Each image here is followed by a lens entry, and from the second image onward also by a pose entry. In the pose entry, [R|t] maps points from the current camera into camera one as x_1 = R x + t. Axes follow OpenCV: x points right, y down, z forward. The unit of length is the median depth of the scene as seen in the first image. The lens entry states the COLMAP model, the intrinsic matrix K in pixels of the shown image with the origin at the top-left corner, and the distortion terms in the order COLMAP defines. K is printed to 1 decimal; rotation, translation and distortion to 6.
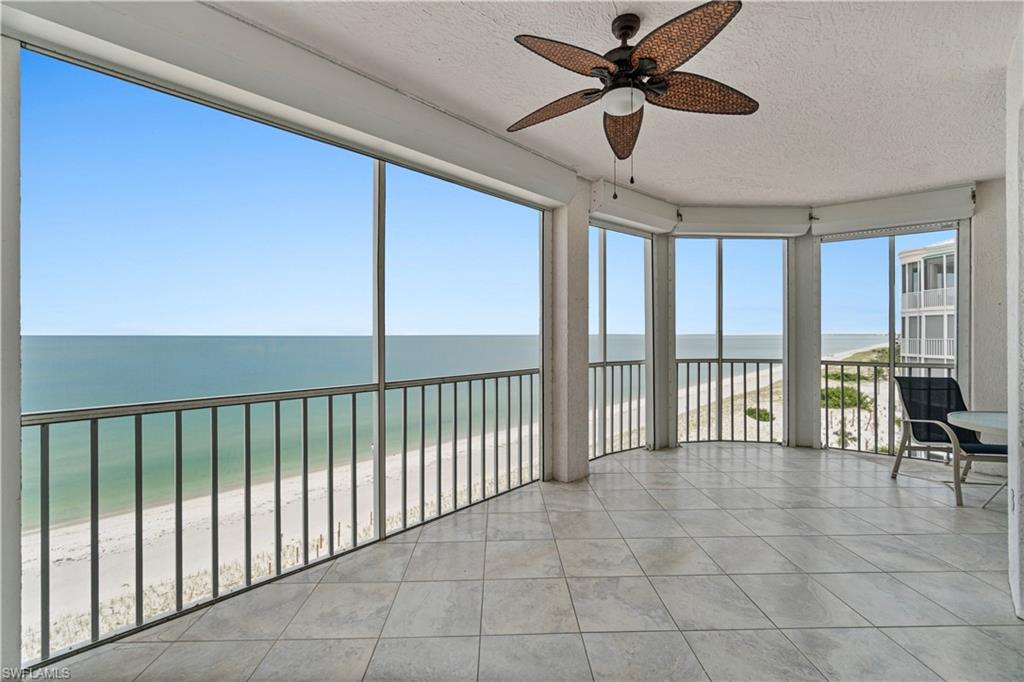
lens RADIAL K [[436.0, 0, 508.8], [0, 436.0, 337.9], [0, 0, 1]] dist [-0.000540, -0.000052]
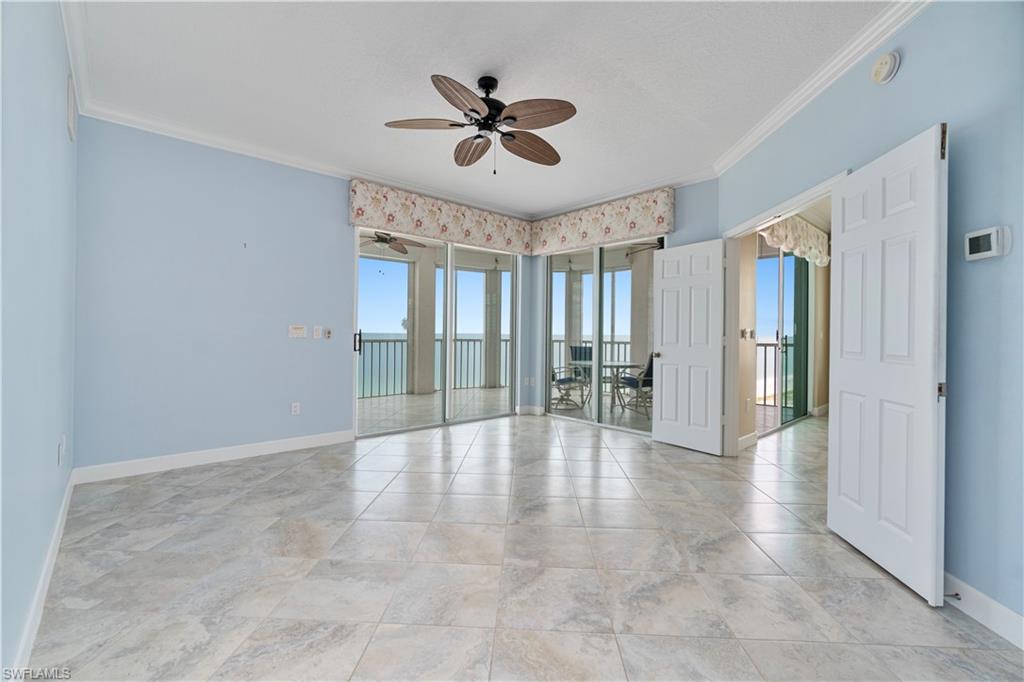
lens RADIAL K [[446.9, 0, 513.3], [0, 446.9, 336.6], [0, 0, 1]] dist [0.000540, 0.000315]
pose [[0.997255, 0.013589, -0.072792, 0.731766], [-0.013579, 0.999908, 0.000641, 0.048479], [0.072794, 0.000350, 0.997347, -1.081170]]
